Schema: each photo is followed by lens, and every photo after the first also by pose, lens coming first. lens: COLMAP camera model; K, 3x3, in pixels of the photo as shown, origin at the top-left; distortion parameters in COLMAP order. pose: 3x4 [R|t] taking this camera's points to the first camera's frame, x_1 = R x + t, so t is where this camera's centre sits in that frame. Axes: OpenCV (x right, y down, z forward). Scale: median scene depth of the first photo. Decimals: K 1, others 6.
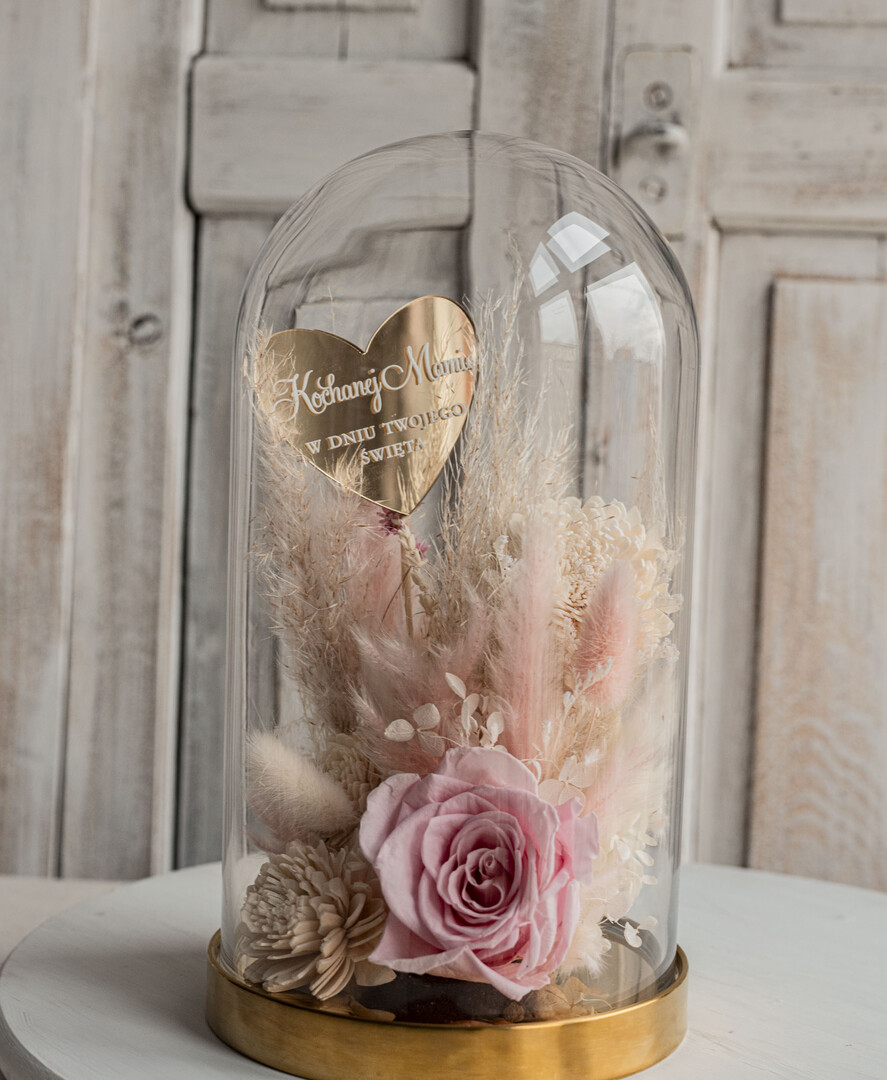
lens RADIAL K [[2109.7, 0, 412.8], [0, 2109.7, 467.4], [0, 0, 1]] dist [-0.001841, 0.026182]
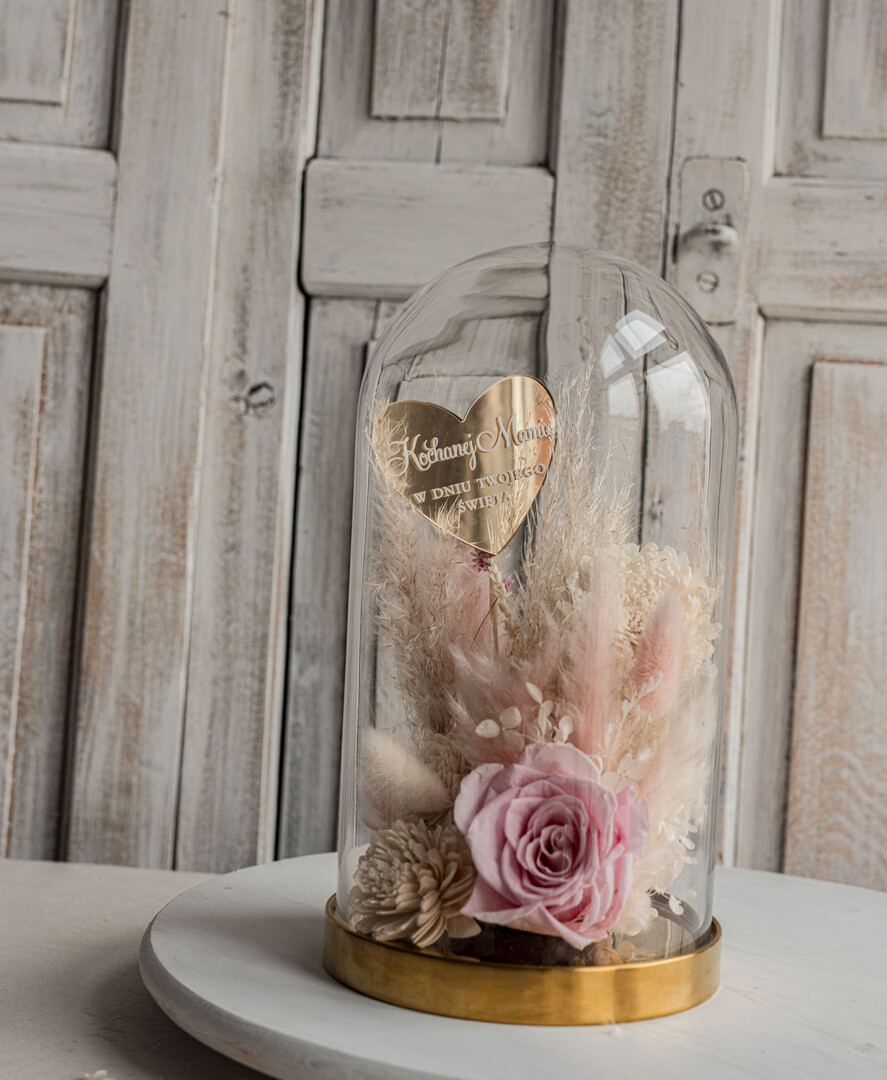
lens RADIAL K [[2109.7, 0, 412.8], [0, 2109.7, 467.4], [0, 0, 1]] dist [-0.001841, 0.026182]
pose [[0.999396, 0.019154, -0.028982, -0.010515], [-0.020019, 0.999354, -0.029863, 0.006201], [0.028392, 0.030425, 0.999134, -0.141797]]
